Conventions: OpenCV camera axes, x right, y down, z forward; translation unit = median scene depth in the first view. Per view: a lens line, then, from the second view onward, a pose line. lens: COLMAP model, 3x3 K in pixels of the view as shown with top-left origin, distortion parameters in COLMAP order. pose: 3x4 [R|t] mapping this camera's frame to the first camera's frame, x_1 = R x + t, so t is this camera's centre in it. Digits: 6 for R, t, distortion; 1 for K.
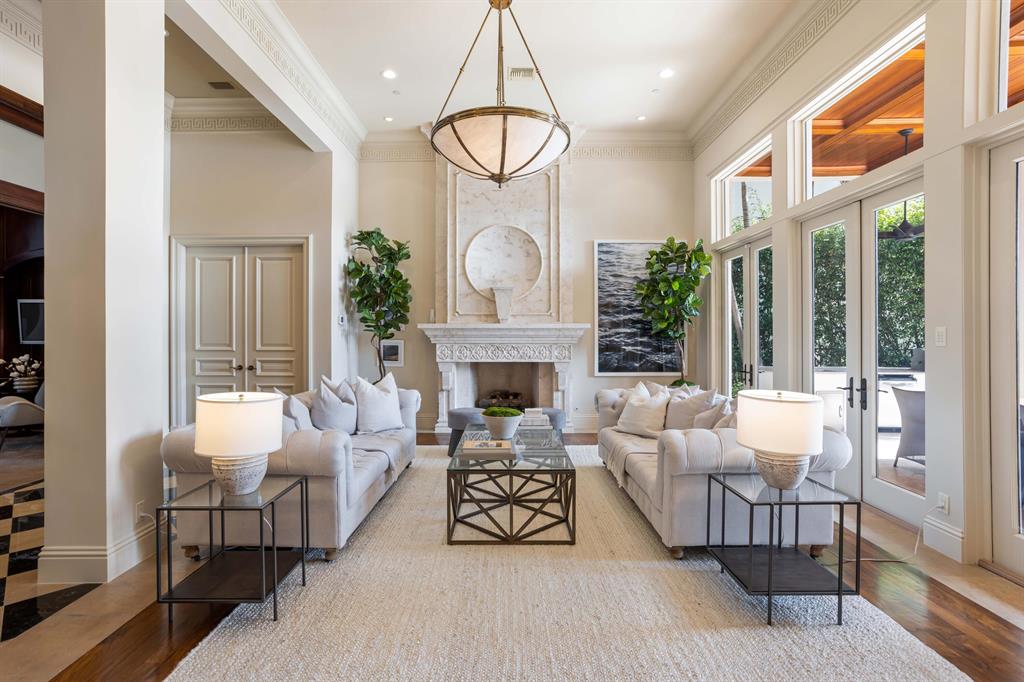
lens RADIAL K [[486.6, 0, 512.0], [0, 486.6, 341.0], [0, 0, 1]] dist [-0.000702, 0.000042]
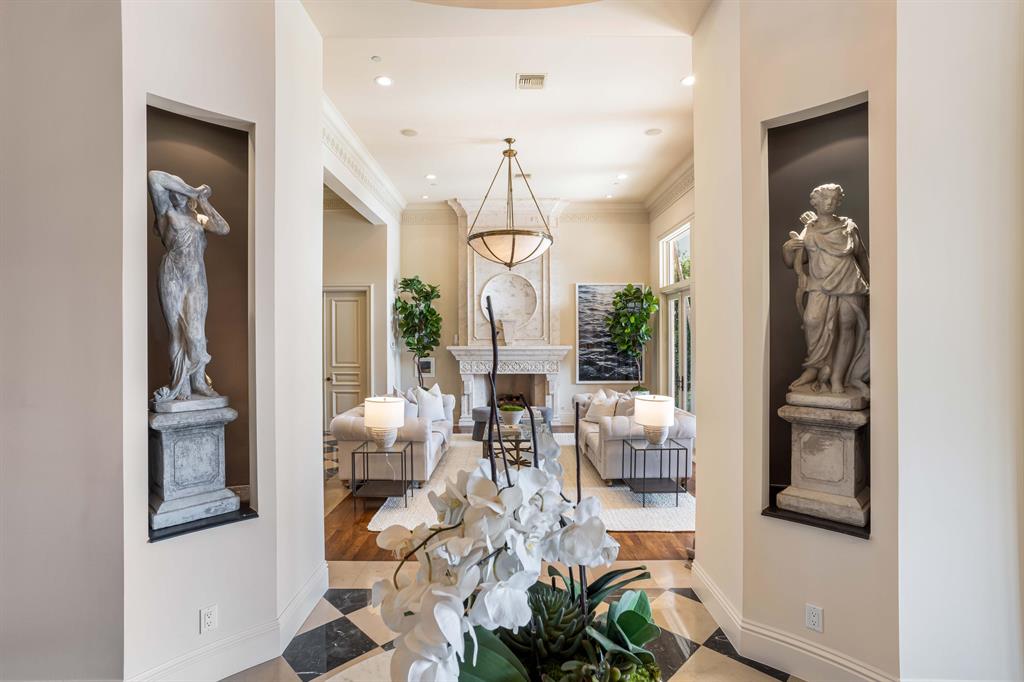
lens RADIAL K [[495.8, 0, 512.0], [0, 495.8, 341.0], [0, 0, 1]] dist [0.025906, 0.000199]
pose [[0.999982, -0.002130, 0.005579, -0.017028], [0.002151, 0.999991, -0.003773, -0.044486], [-0.005571, 0.003785, 0.999977, -0.401960]]
